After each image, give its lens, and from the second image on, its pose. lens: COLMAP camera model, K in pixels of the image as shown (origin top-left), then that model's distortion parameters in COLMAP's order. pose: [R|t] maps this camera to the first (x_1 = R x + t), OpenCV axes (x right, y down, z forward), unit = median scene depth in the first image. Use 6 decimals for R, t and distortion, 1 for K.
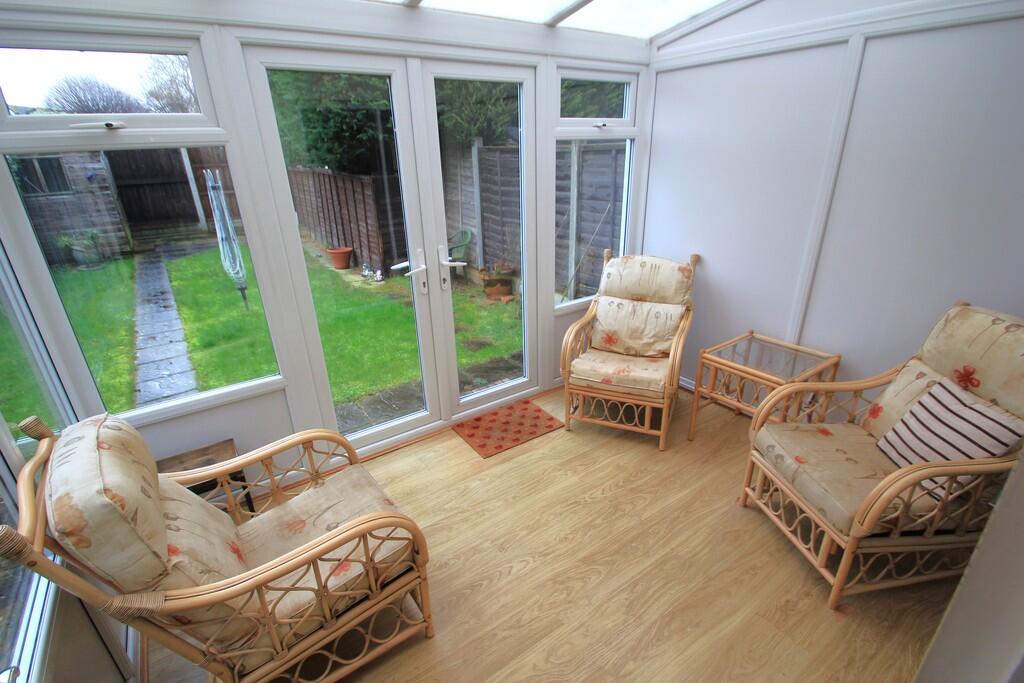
lens RADIAL K [[486.6, 0, 512.5], [0, 486.6, 356.5], [0, 0, 1]] dist [-0.000007, -0.000767]
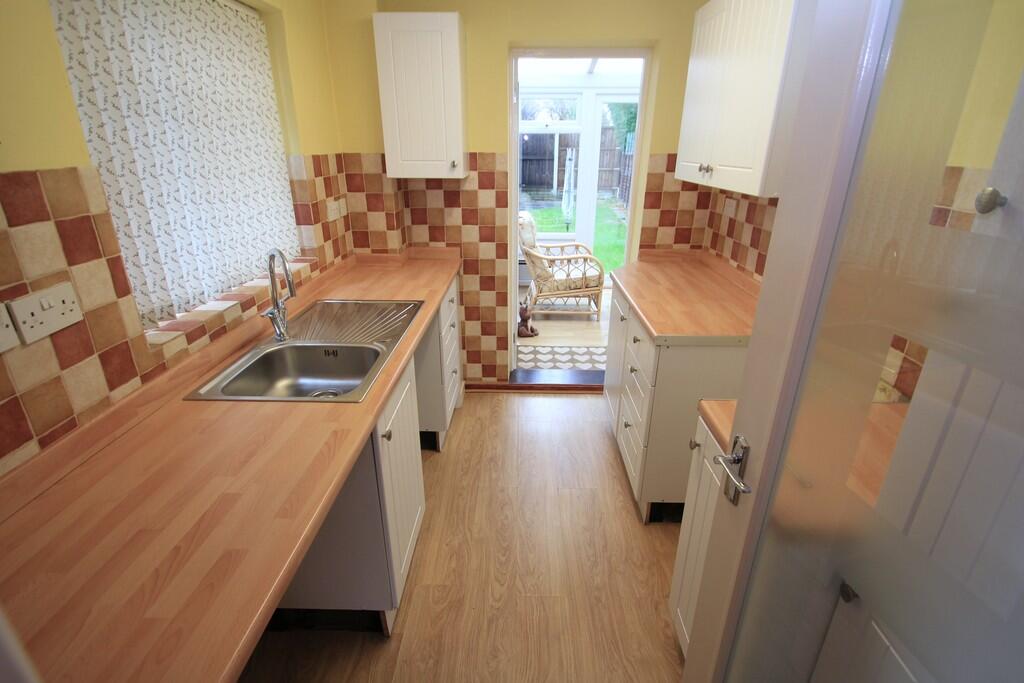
lens RADIAL K [[486.6, 0, 512.5], [0, 486.6, 356.5], [0, 0, 1]] dist [-0.000007, -0.000767]
pose [[0.805210, 0.265240, -0.530363, 0.168909], [-0.255872, 0.962250, 0.092760, 0.117665], [0.534945, 0.061014, 0.842681, -0.271754]]
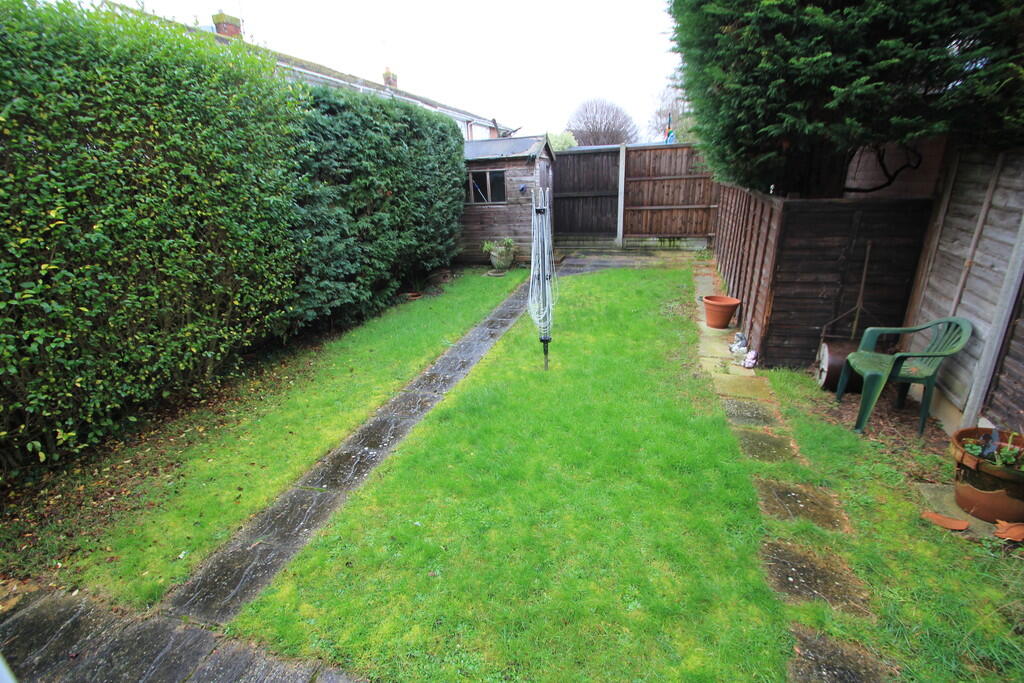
lens RADIAL K [[486.6, 0, 512.5], [0, 486.6, 356.5], [0, 0, 1]] dist [-0.000007, -0.000767]
pose [[0.635084, 0.269765, -0.723806, -0.020930], [-0.286257, 0.952510, 0.103835, -0.145406], [0.717444, 0.141250, 0.682146, 0.360430]]
